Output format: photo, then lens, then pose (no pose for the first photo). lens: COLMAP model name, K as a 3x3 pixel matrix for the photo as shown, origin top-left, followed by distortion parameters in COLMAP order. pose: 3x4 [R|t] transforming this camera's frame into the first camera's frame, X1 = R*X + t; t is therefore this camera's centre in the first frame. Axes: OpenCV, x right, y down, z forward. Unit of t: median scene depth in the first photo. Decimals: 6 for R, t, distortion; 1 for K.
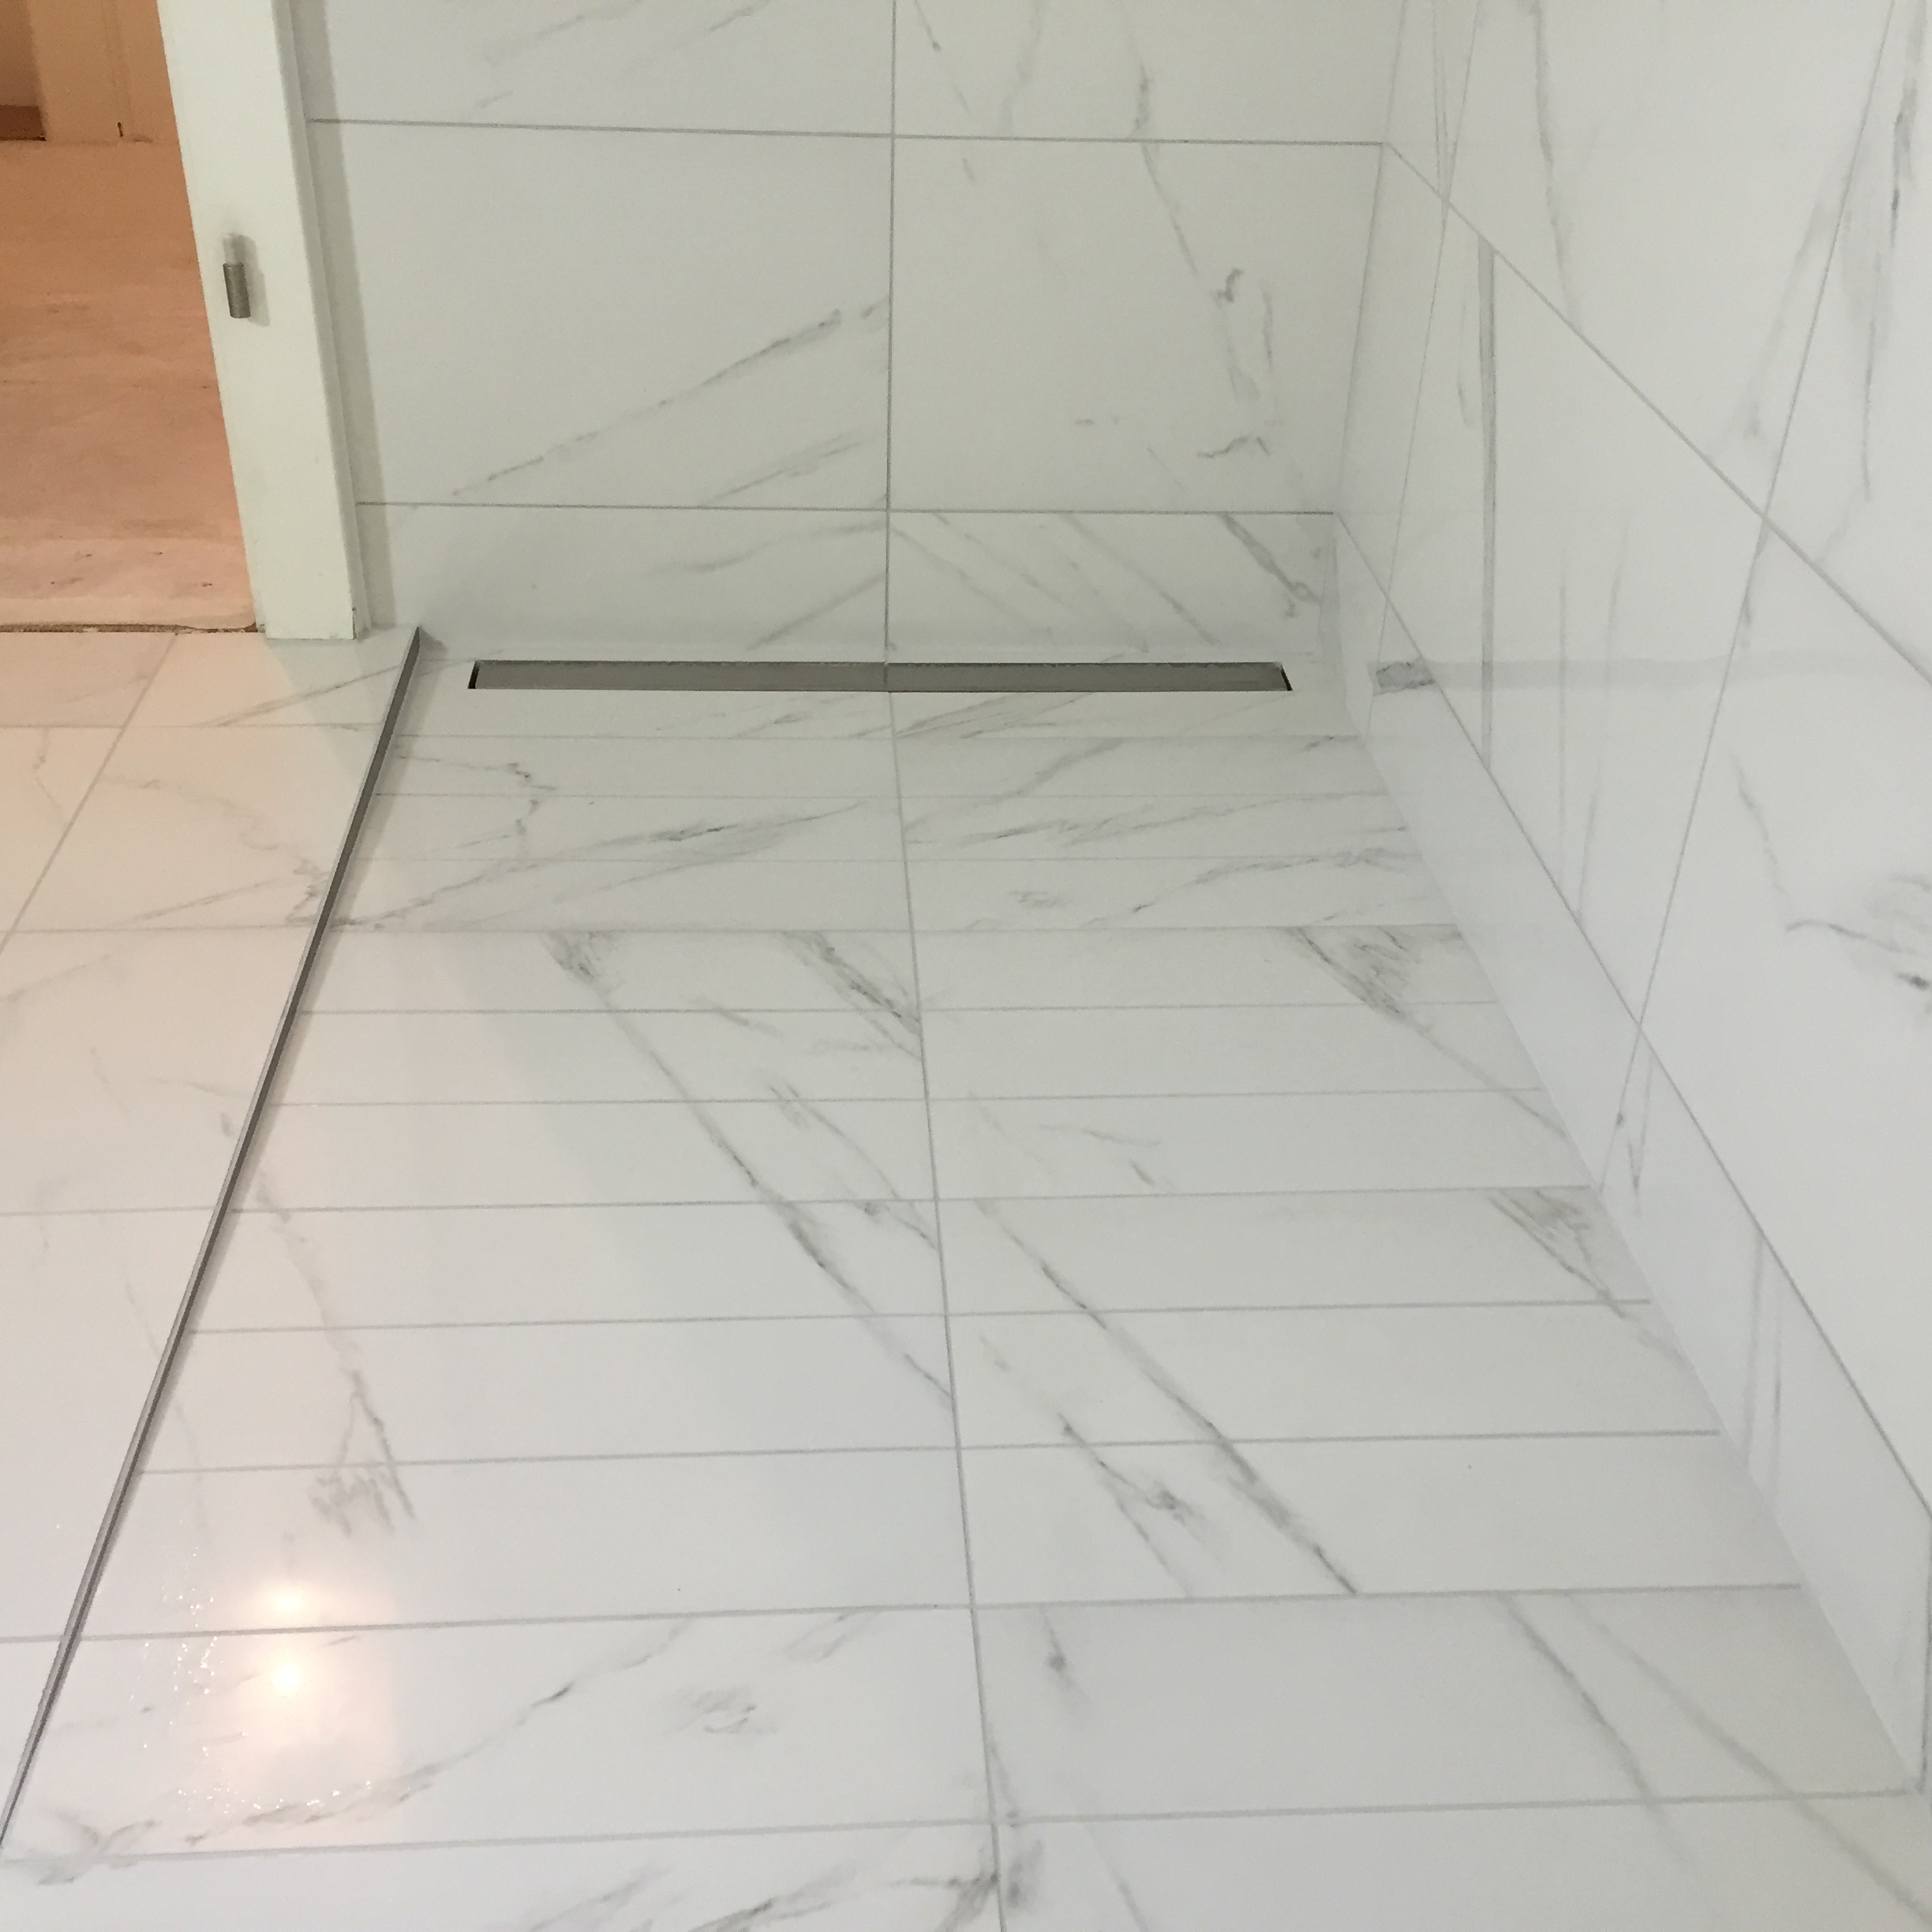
lens RADIAL K [[2185.3, 0, 966.0], [0, 2185.3, 966.0], [0, 0, 1]] dist [0.018695, -0.039588]
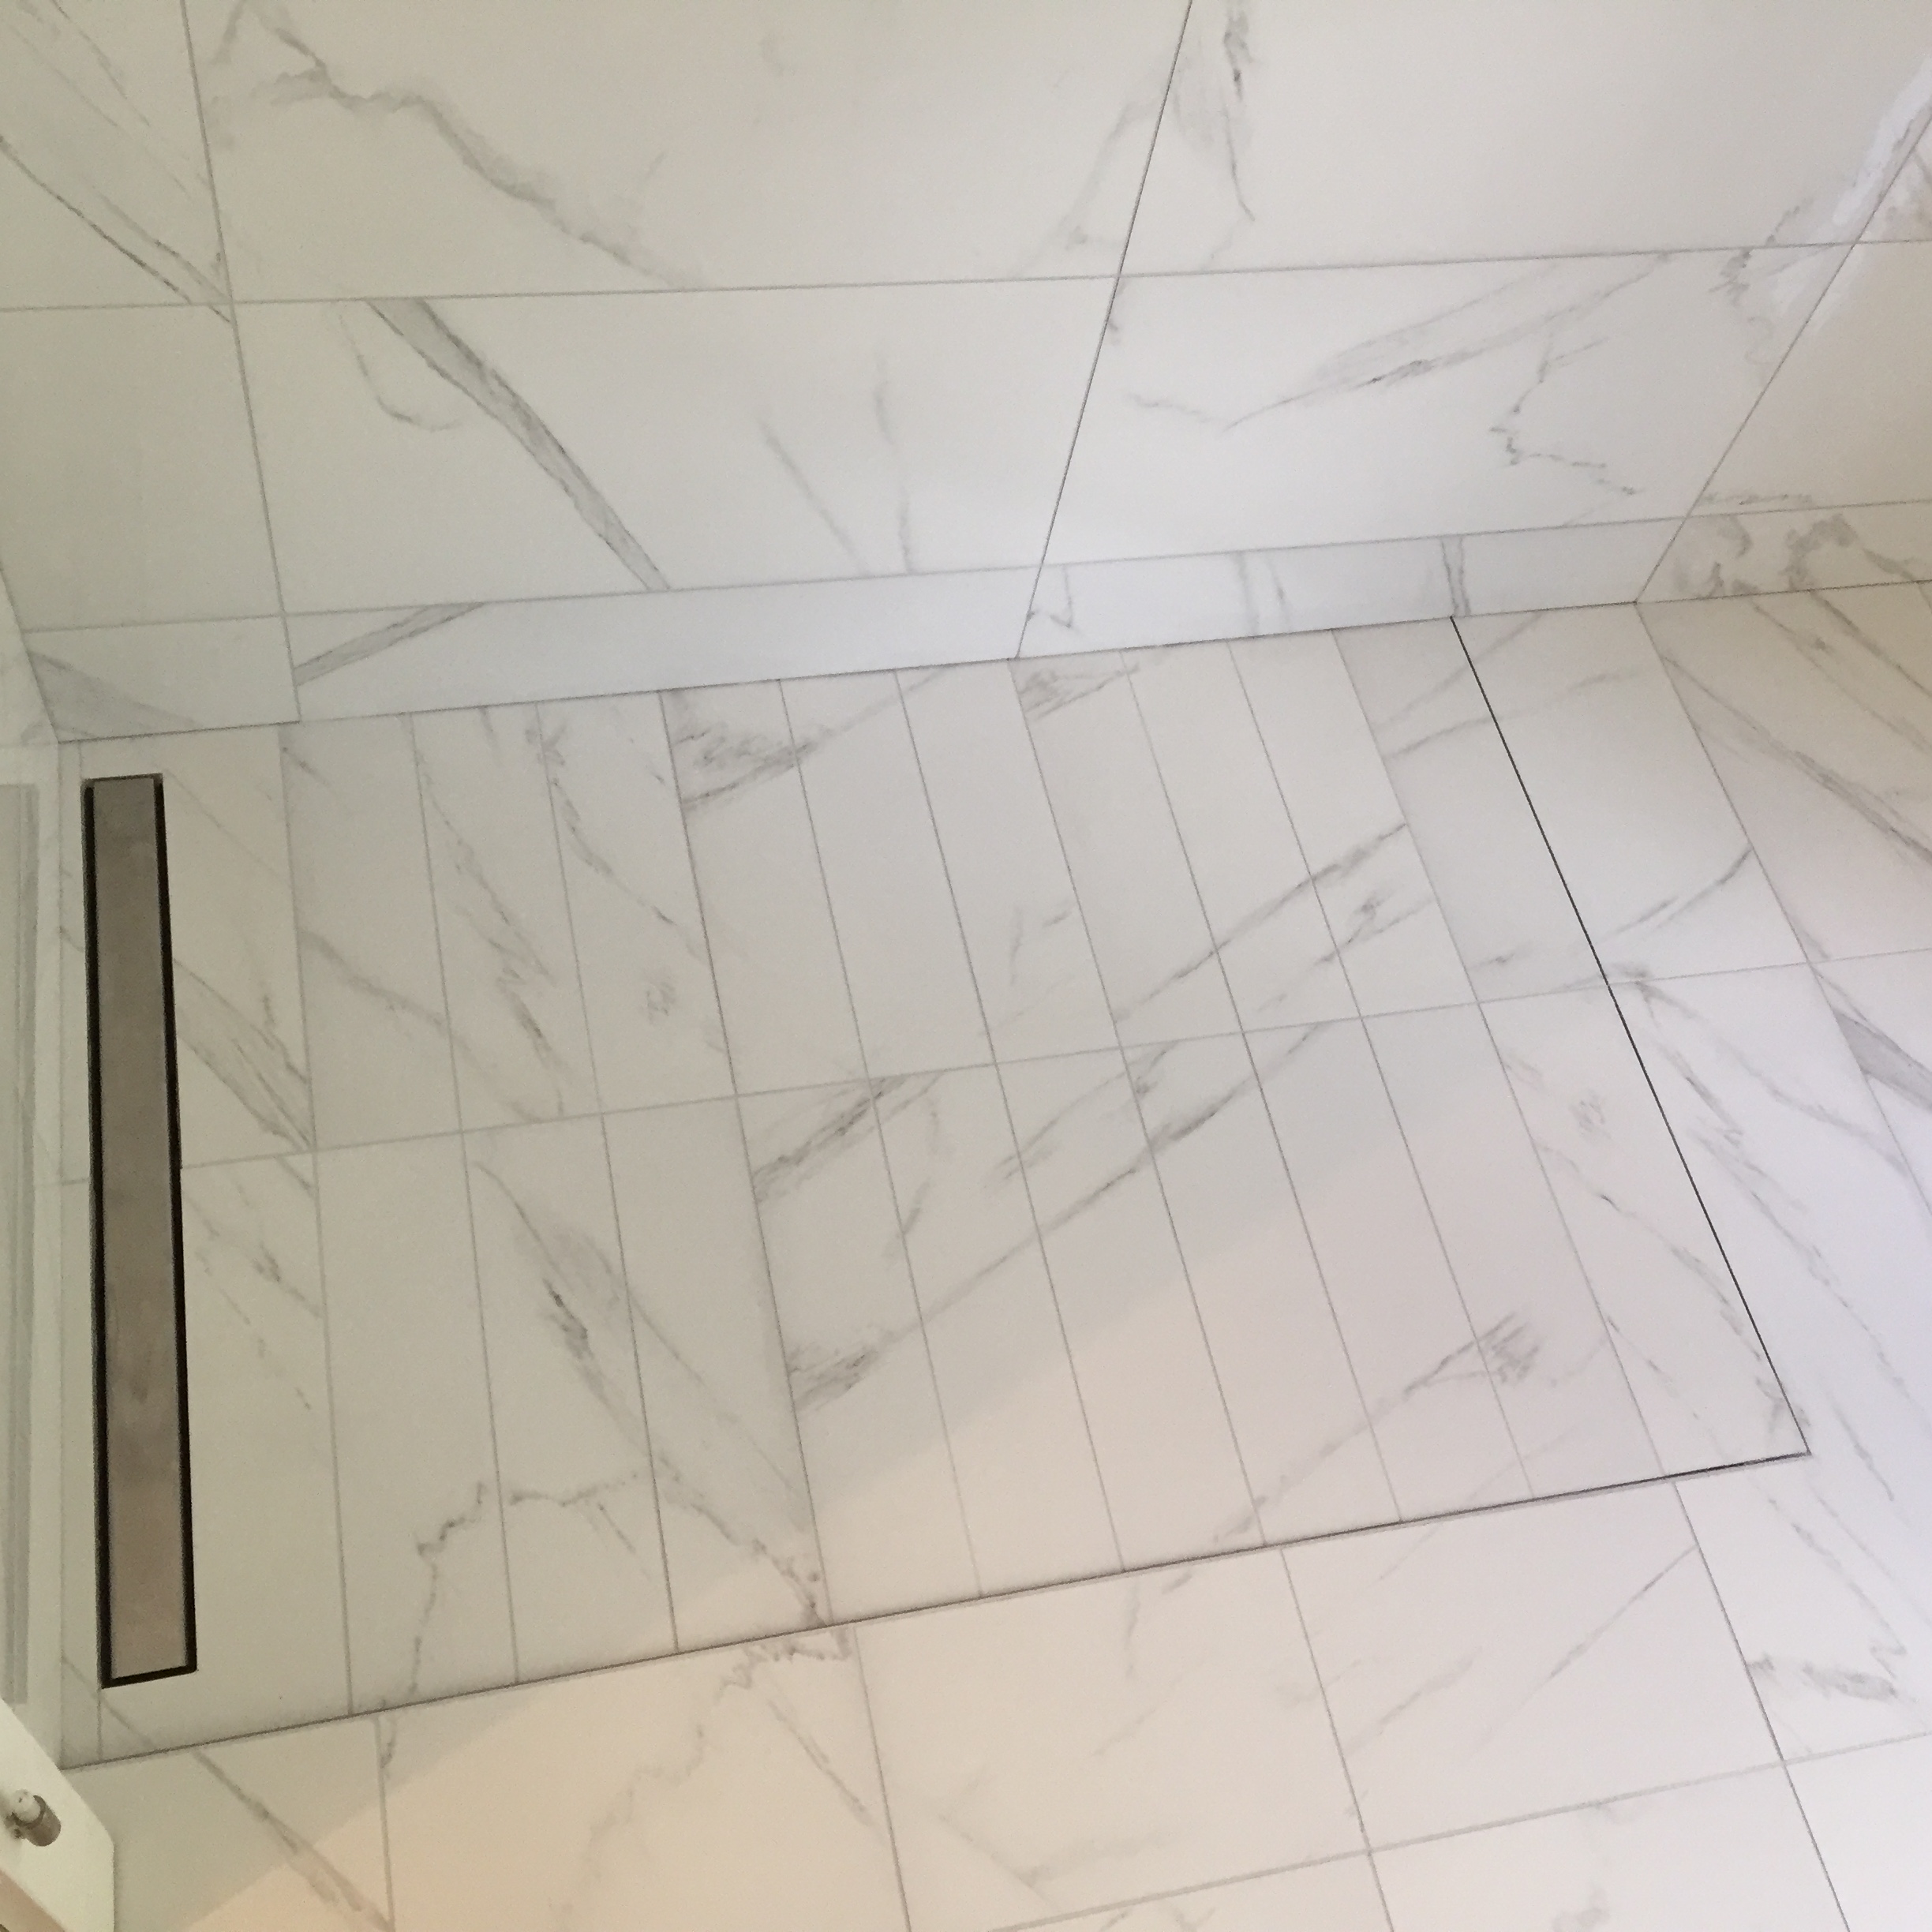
lens RADIAL K [[2185.3, 0, 966.0], [0, 2185.3, 966.0], [0, 0, 1]] dist [0.018695, -0.039588]
pose [[-0.141109, -0.866503, 0.478811, -0.536624], [0.400025, 0.392504, 0.828203, -0.951660], [-0.905576, 0.308404, 0.291237, 0.605990]]
